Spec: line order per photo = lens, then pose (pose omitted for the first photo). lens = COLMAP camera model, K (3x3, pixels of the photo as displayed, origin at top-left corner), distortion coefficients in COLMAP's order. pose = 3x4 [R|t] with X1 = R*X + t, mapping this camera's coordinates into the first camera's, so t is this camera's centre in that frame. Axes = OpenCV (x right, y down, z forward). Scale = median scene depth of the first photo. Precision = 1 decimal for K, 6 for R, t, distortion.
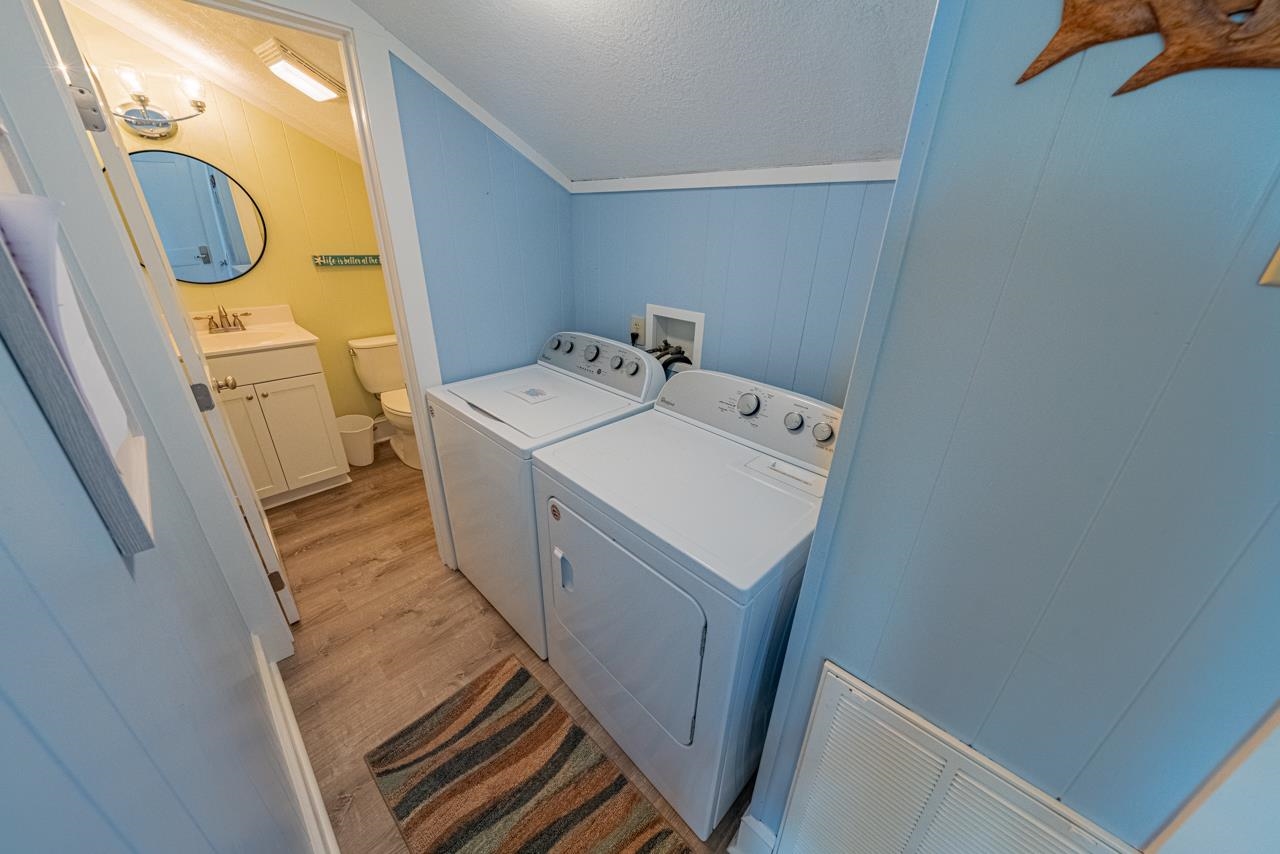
lens RADIAL K [[450.0, 0, 644.5], [0, 450.0, 422.5], [0, 0, 1]] dist [-0.000385, -0.000217]
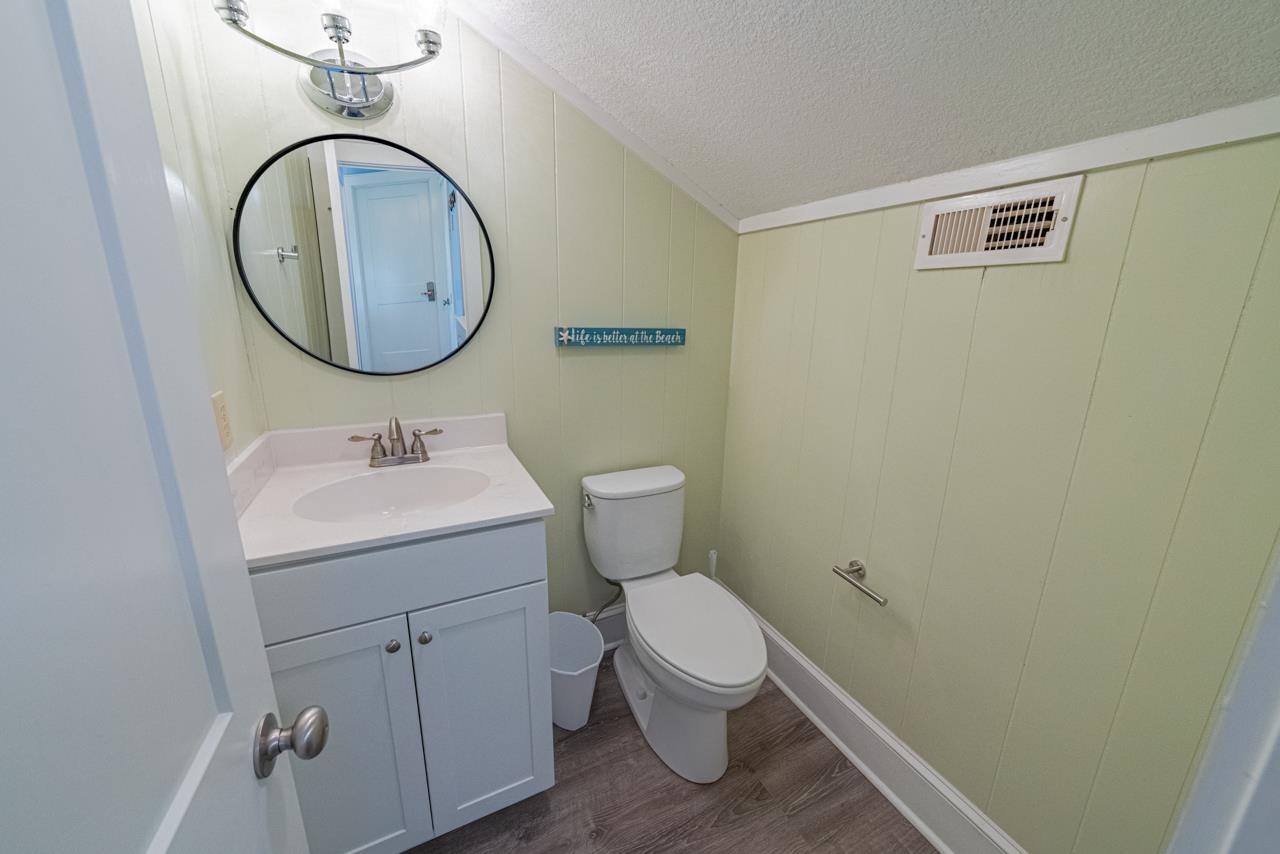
lens RADIAL K [[450.0, 0, 634.6], [0, 450.0, 421.1], [0, 0, 1]] dist [-0.000385, -0.000217]
pose [[0.940189, 0.073391, -0.332653, -0.478614], [-0.129100, 0.980438, -0.148572, -0.199307], [0.315242, 0.182631, 0.931272, 0.565871]]
